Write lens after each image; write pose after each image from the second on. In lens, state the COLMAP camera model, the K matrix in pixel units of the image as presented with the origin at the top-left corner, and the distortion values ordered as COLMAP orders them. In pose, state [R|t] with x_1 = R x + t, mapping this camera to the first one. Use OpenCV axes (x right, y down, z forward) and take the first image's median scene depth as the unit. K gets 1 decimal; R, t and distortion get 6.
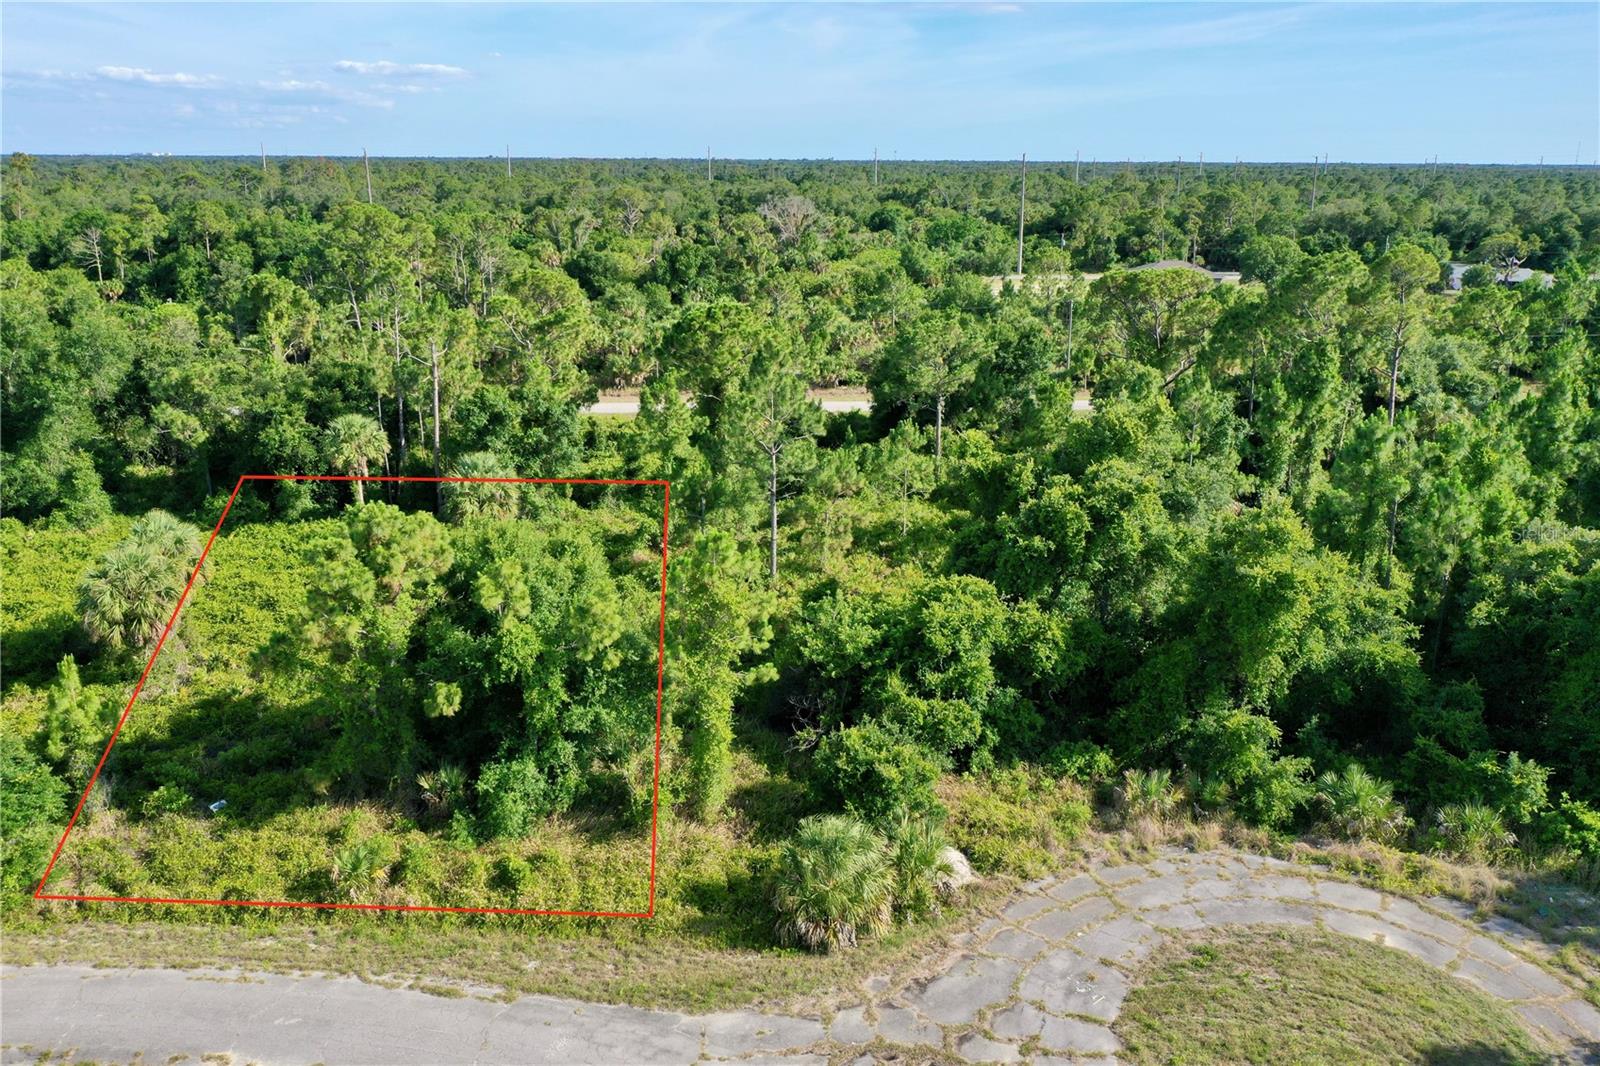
lens RADIAL K [[1262.0, 0, 801.5], [0, 1262.0, 527.9], [0, 0, 1]] dist [-0.005445, -0.002806]
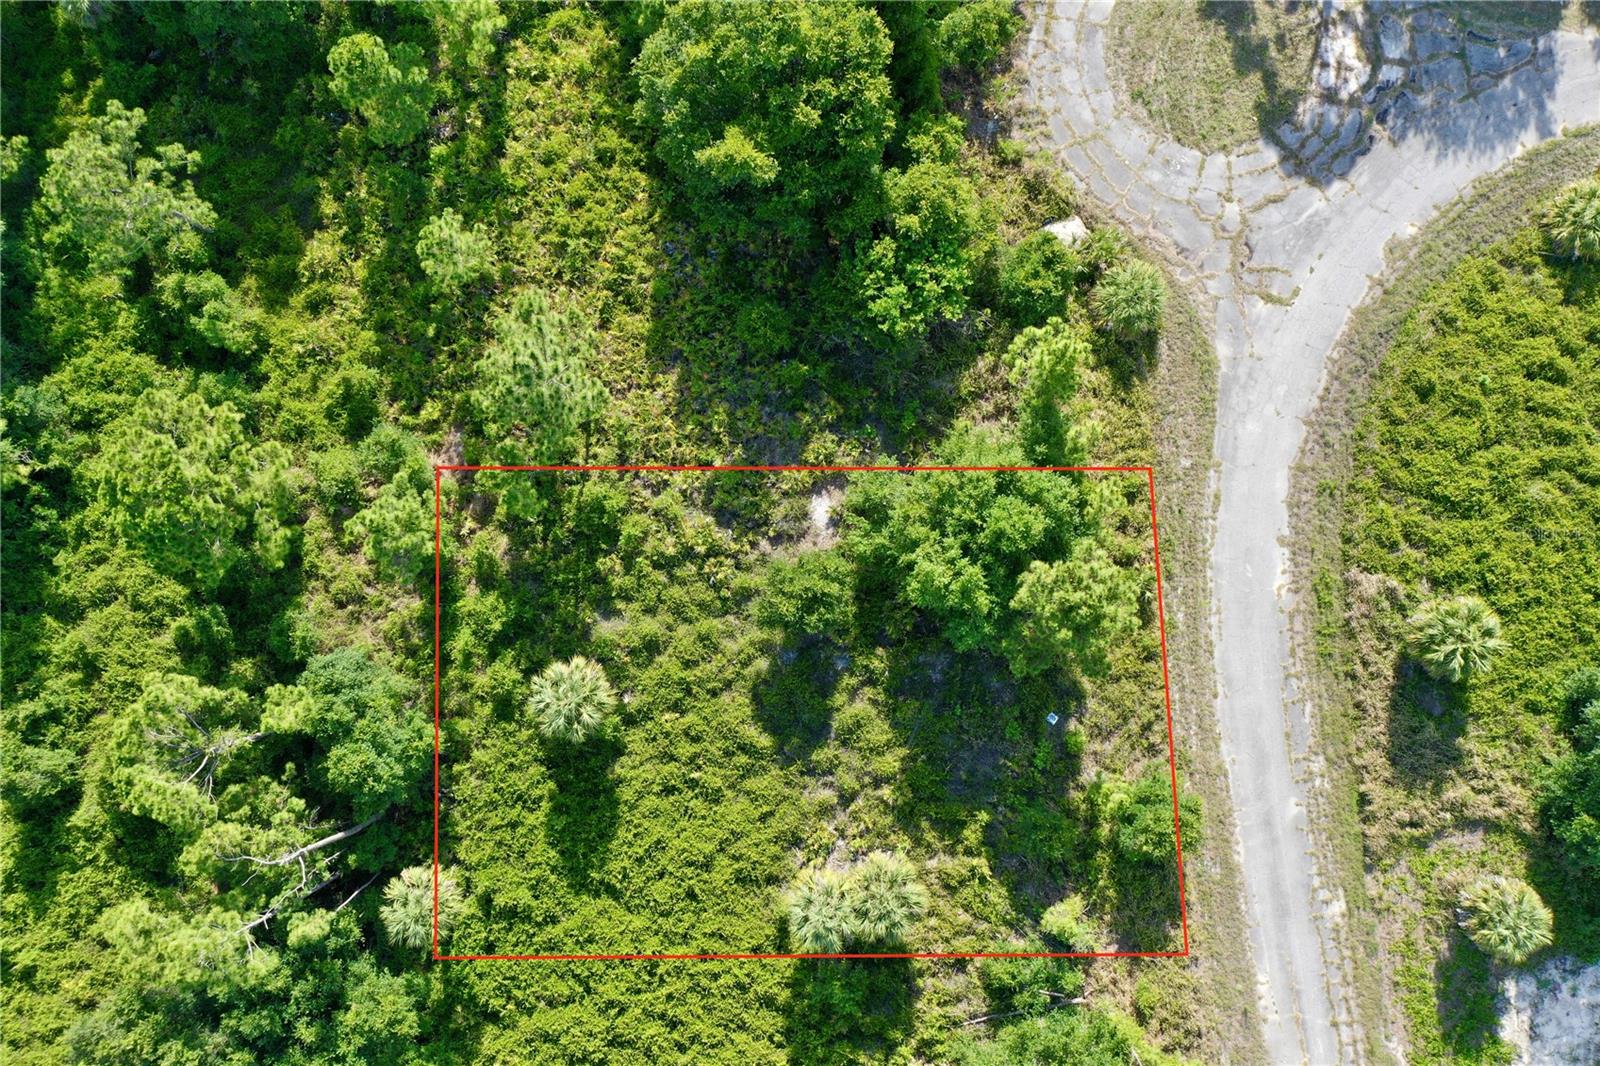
lens RADIAL K [[1262.0, 0, 801.5], [0, 1262.0, 527.9], [0, 0, 1]] dist [-0.005445, -0.002806]
pose [[-0.093349, -0.995380, 0.022477, -0.239286], [0.295452, -0.006135, 0.955338, -1.254380], [-0.950786, 0.095821, 0.294659, 0.802096]]
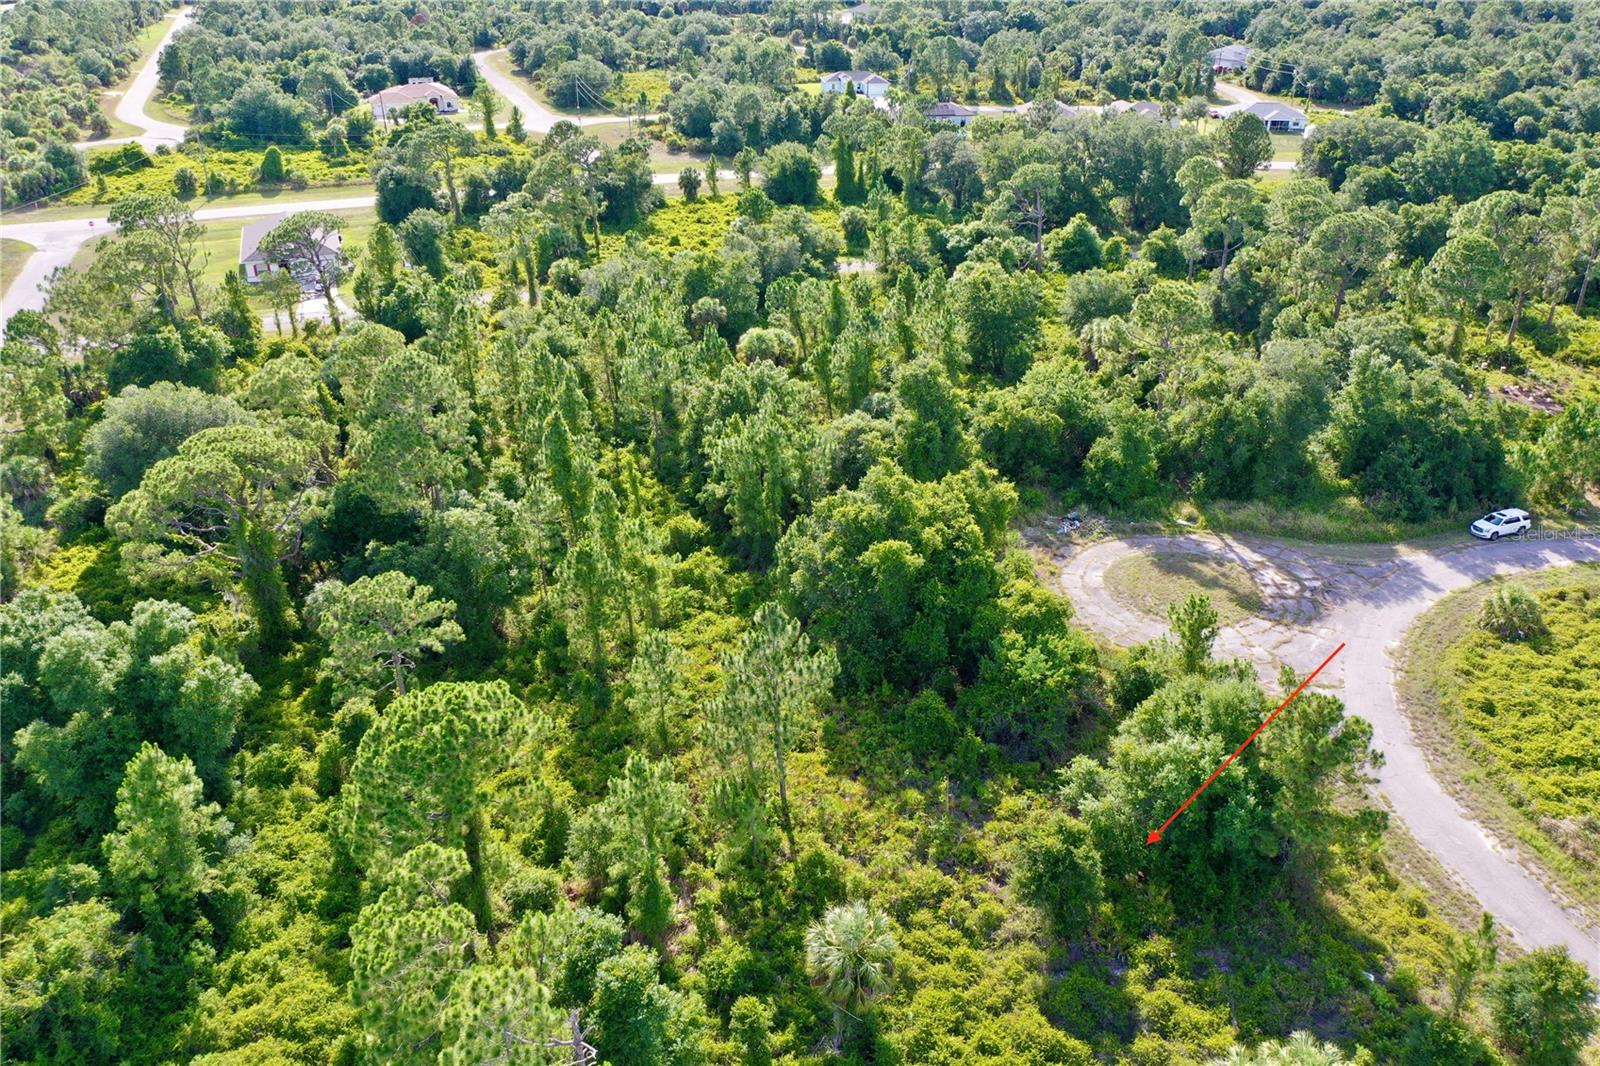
lens RADIAL K [[1259.8, 0, 806.2], [0, 1259.8, 532.8], [0, 0, 1]] dist [-0.009734, -0.002630]
pose [[-0.298106, -0.445497, 0.844195, -1.156942], [0.269179, 0.809277, 0.522123, -0.968801], [-0.915793, 0.382887, -0.121332, 1.480865]]
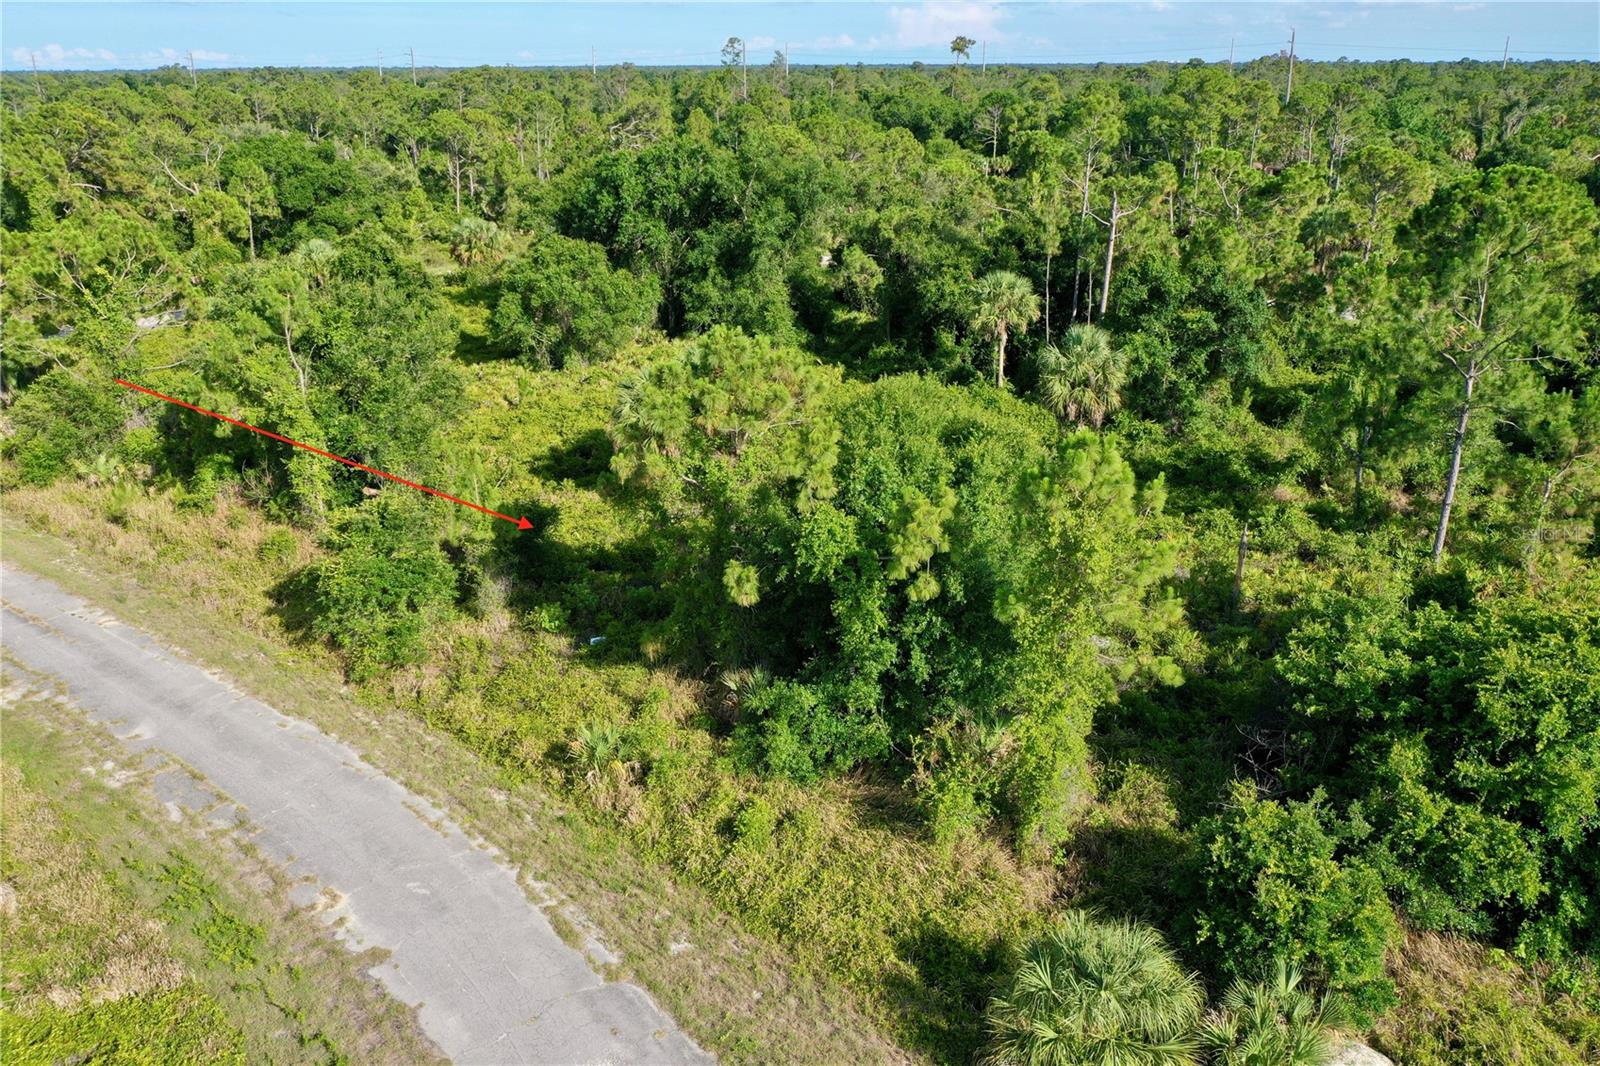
lens RADIAL K [[1262.0, 0, 801.5], [0, 1262.0, 527.9], [0, 0, 1]] dist [-0.005445, -0.002806]
pose [[0.749863, 0.217854, -0.624696, 0.206610], [-0.175841, 0.975896, 0.129257, -0.006481], [0.637798, 0.012922, 0.770095, 0.370470]]
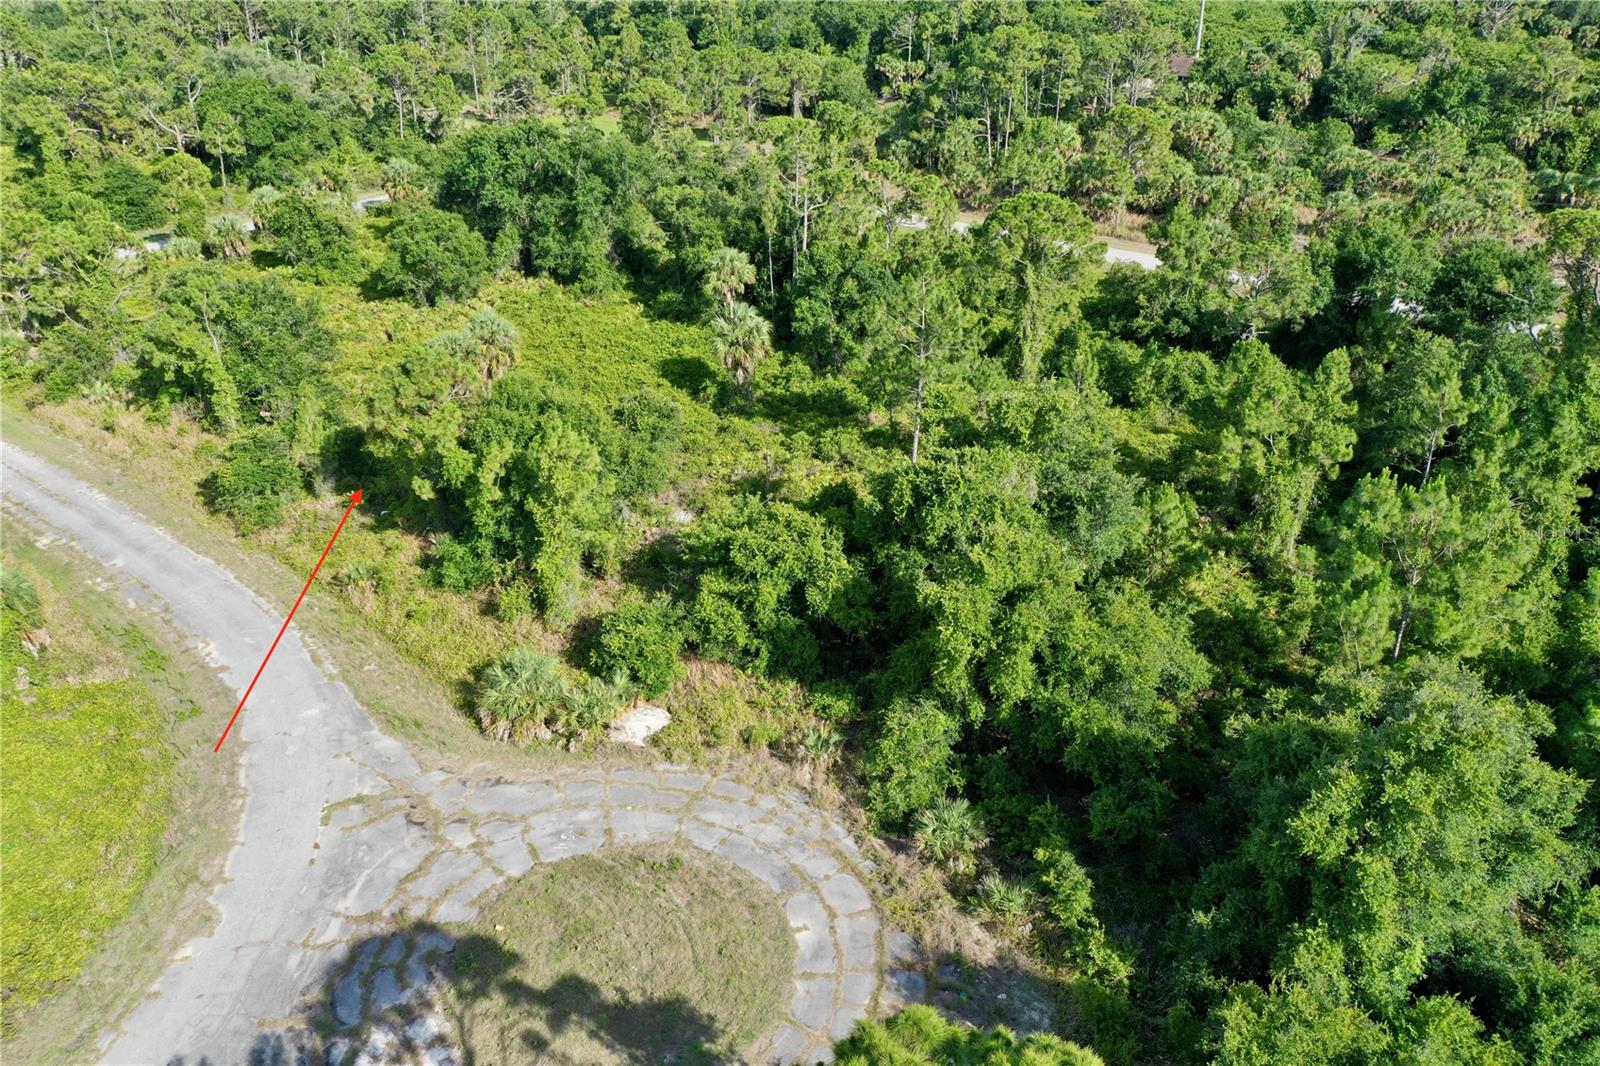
lens RADIAL K [[1261.3, 0, 800.4], [0, 1261.3, 527.1], [0, 0, 1]] dist [-0.000154, -0.004726]
pose [[0.731081, 0.298997, -0.613287, 0.862073], [-0.182071, 0.951764, 0.246974, -0.238990], [0.657549, -0.068896, 0.750255, 0.156370]]
